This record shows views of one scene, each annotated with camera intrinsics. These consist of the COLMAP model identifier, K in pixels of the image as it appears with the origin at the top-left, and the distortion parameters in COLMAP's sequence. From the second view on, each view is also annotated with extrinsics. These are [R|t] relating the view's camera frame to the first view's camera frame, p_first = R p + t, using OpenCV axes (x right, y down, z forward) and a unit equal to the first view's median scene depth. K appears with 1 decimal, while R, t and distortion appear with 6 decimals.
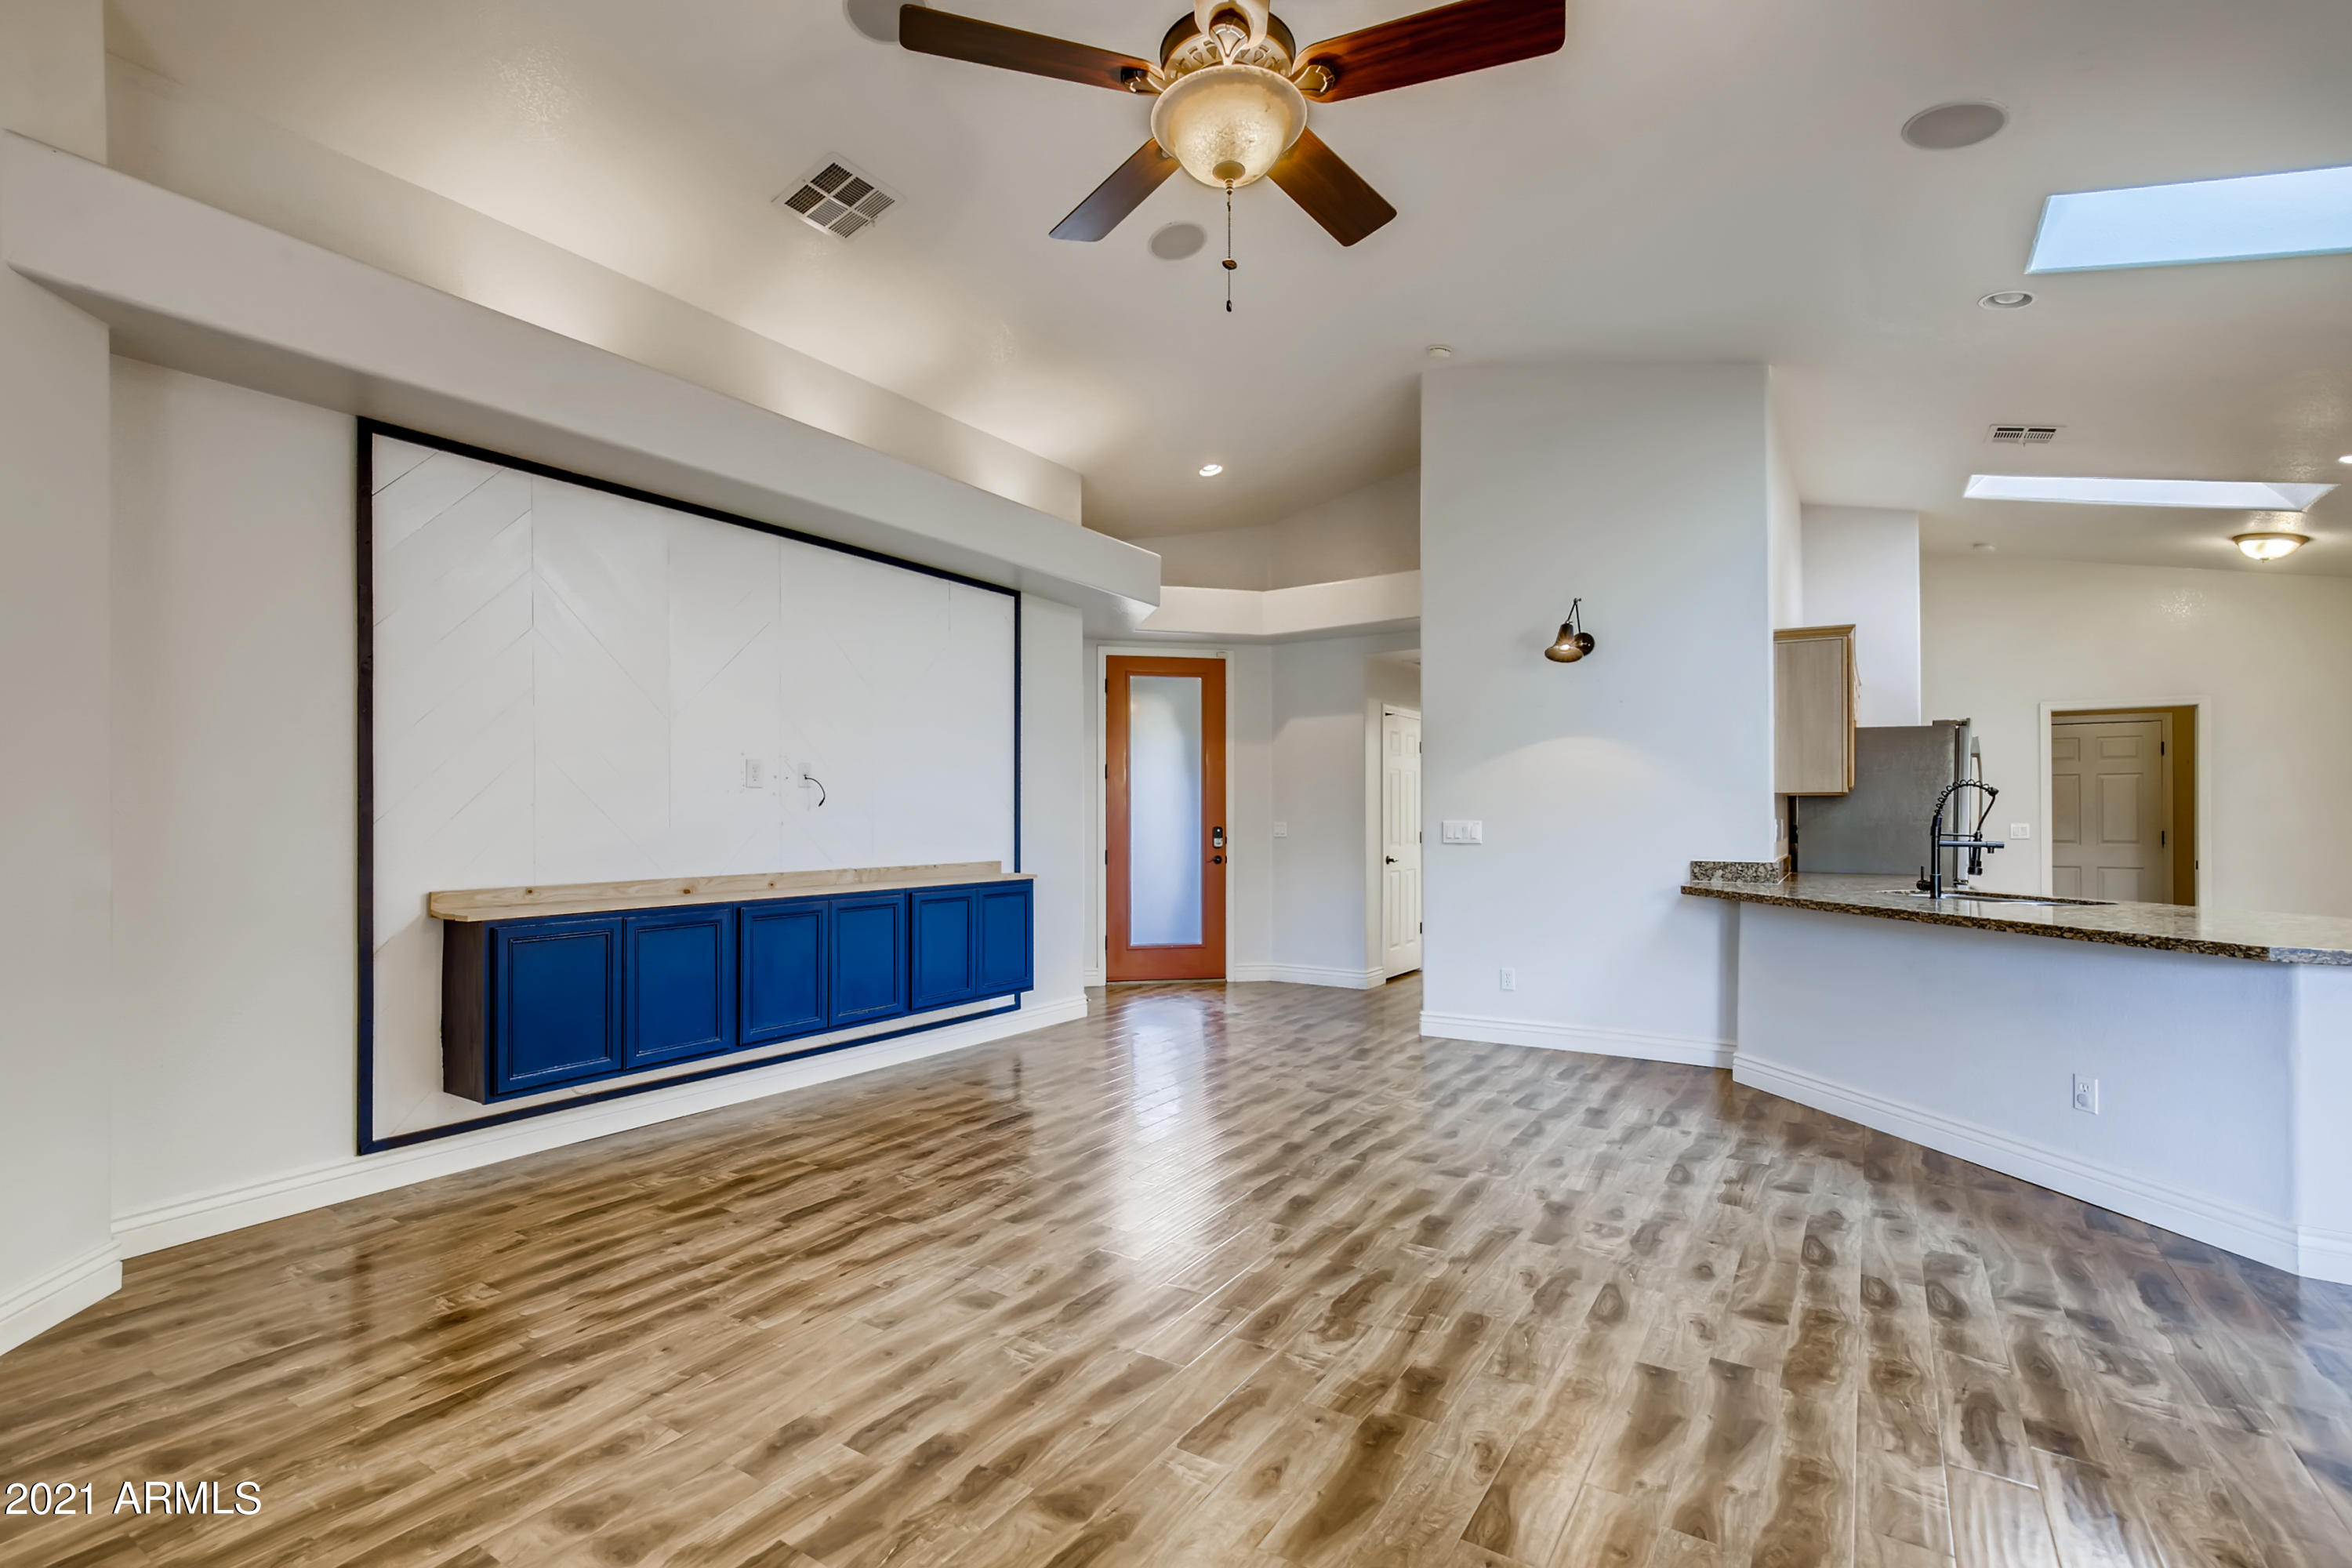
lens RADIAL K [[1074.3, 0, 1176.5], [0, 1074.3, 798.5], [0, 0, 1]] dist [0.000598, 0.004832]
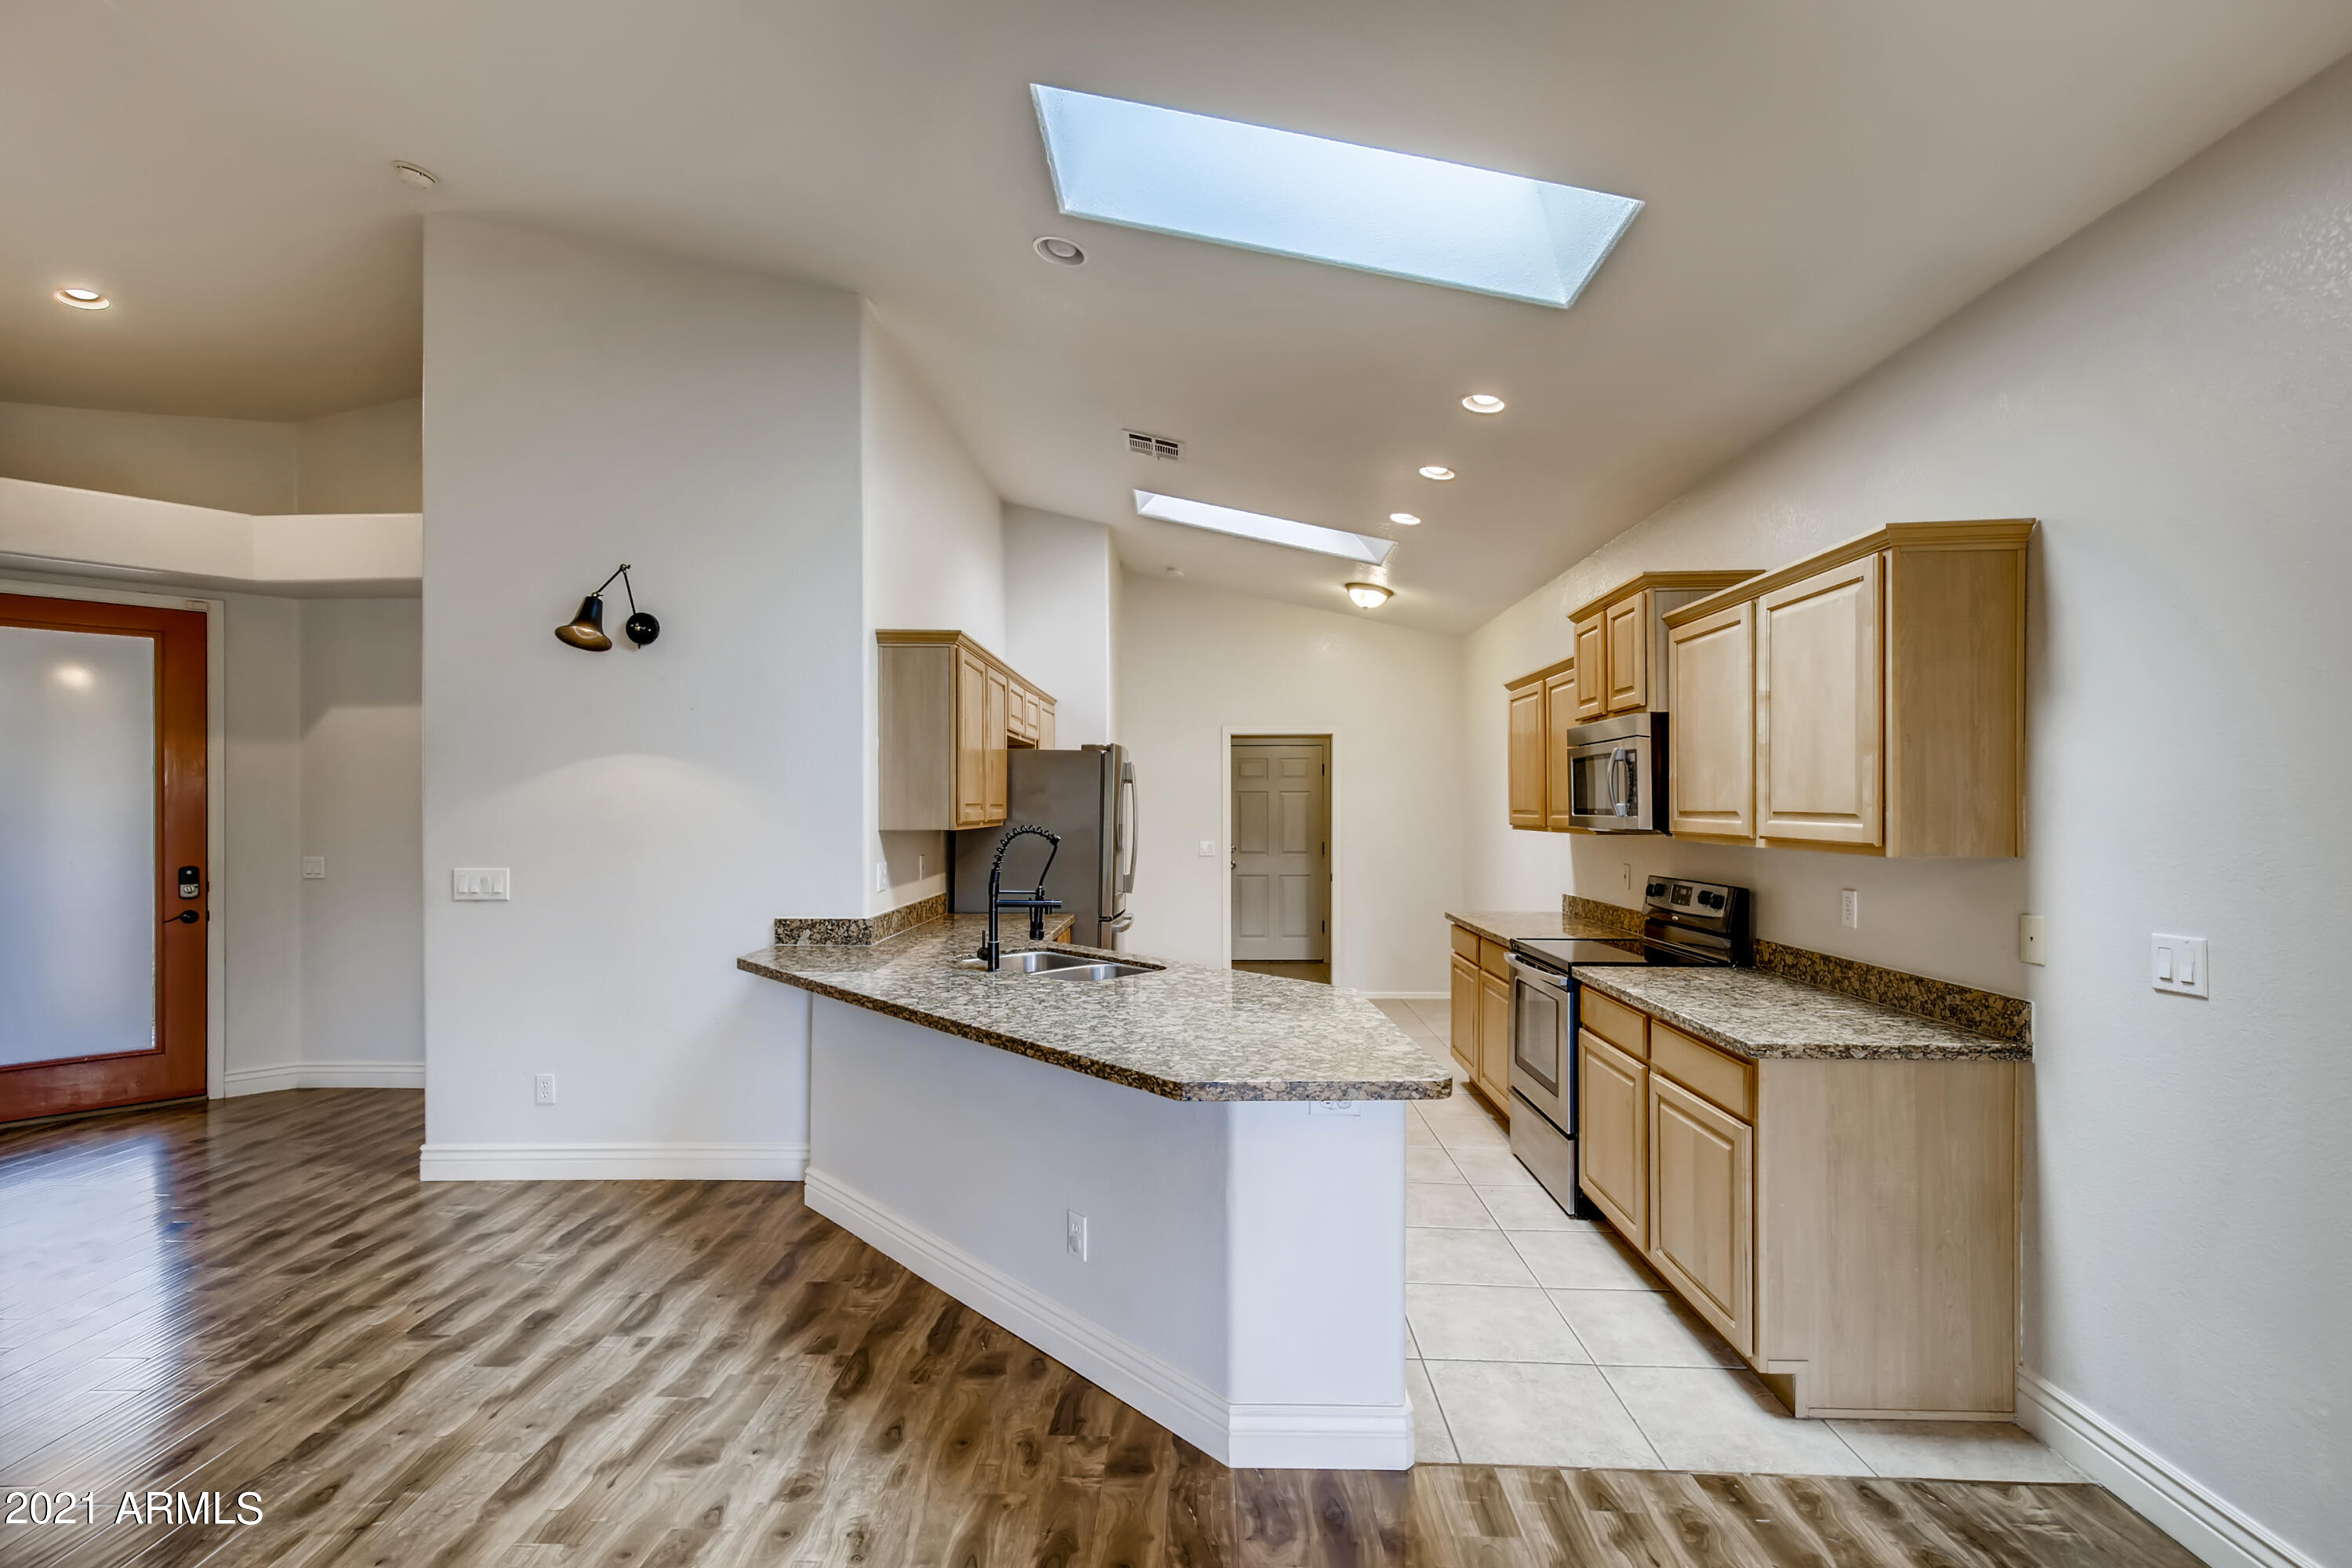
lens RADIAL K [[1074.3, 0, 1176.5], [0, 1074.3, 798.5], [0, 0, 1]] dist [0.000598, 0.004832]
pose [[0.853708, 0.003011, 0.520743, 0.320728], [-0.006196, 0.999971, 0.004376, -0.033790], [-0.520715, -0.006962, 0.853702, 0.187267]]
